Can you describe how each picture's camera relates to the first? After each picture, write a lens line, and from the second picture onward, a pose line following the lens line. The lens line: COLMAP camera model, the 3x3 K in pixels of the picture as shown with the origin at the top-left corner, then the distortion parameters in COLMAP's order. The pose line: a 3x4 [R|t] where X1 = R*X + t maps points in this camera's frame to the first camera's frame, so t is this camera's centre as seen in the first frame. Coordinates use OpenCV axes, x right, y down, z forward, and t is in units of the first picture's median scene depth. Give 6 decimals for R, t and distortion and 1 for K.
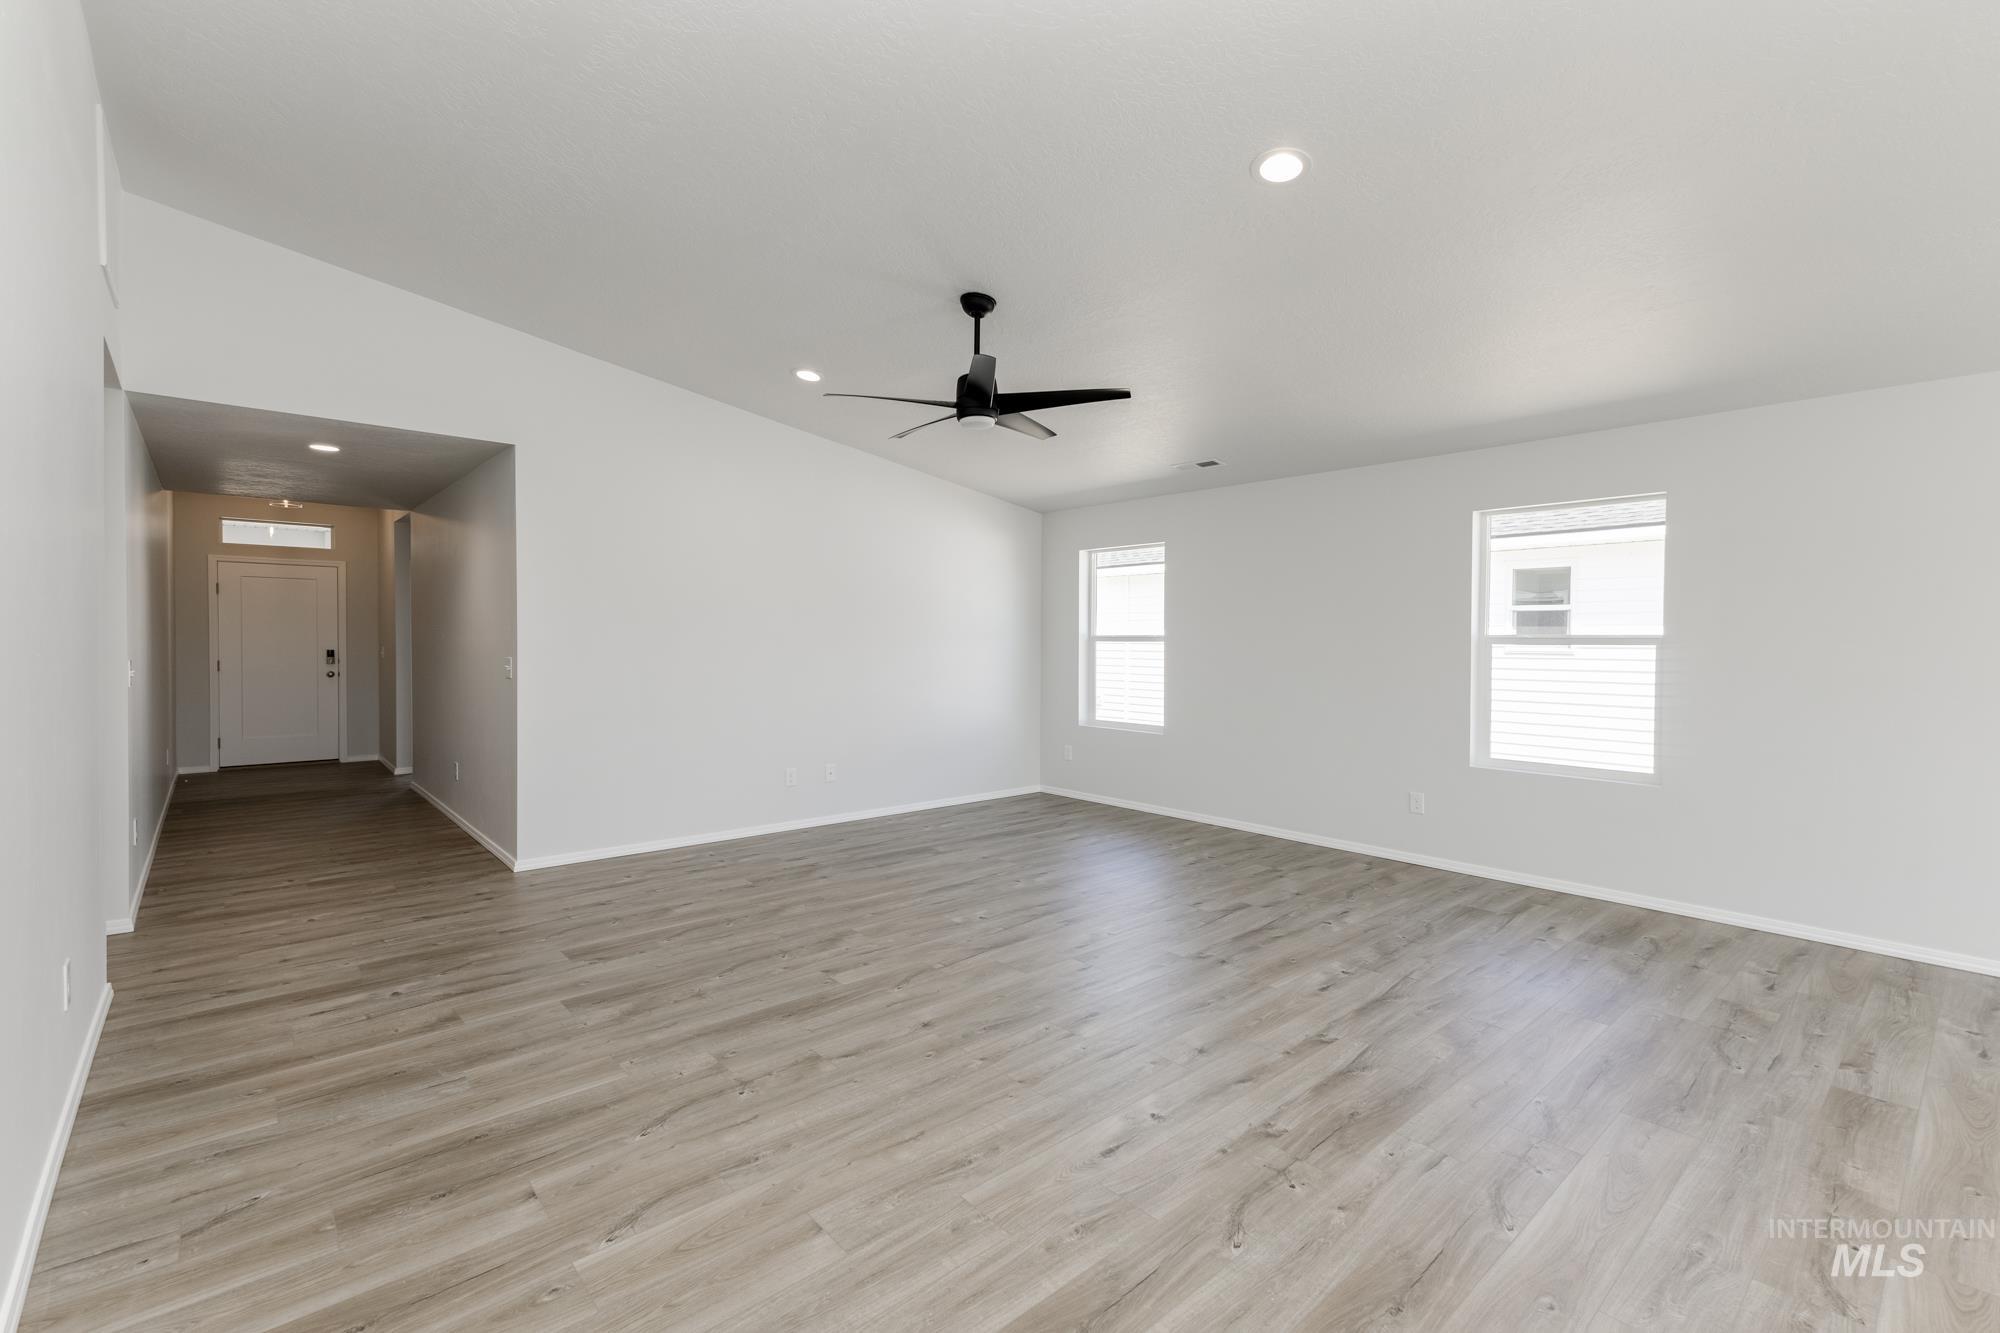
lens RADIAL K [[883.5, 0, 1040.5], [0, 883.5, 662.5], [0, 0, 1]] dist [0.011368, -0.000200]
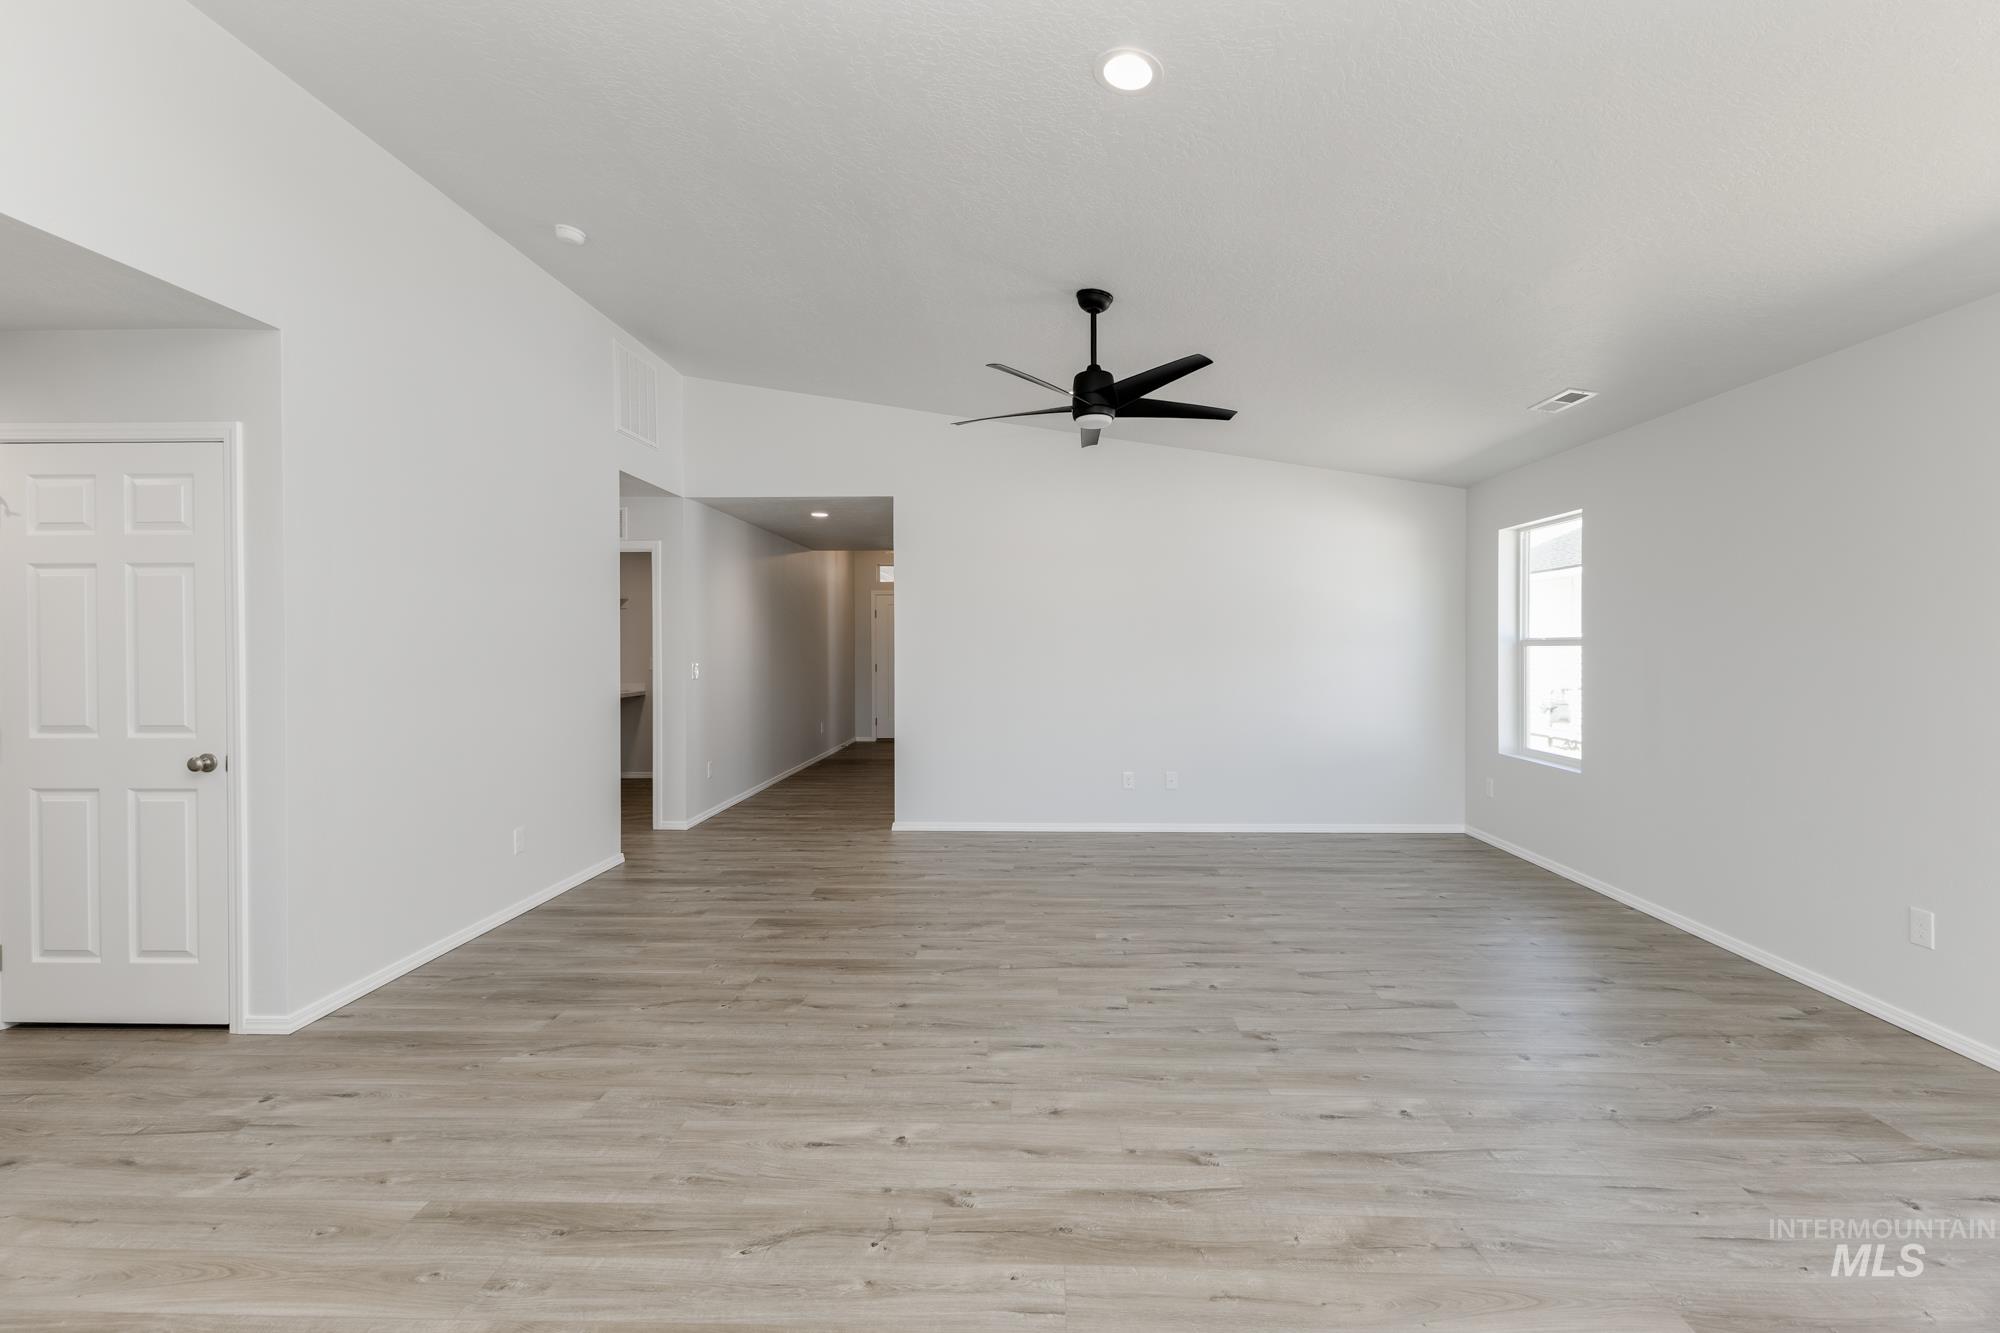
lens RADIAL K [[917.3, 0, 1030.2], [0, 917.3, 657.5], [0, 0, 1]] dist [0.009997, 0.000167]
pose [[0.712428, 0.000805, -0.701744, 0.717089], [-0.010311, 0.999903, -0.009322, -0.004011], [0.701669, 0.013877, 0.712368, 0.290178]]
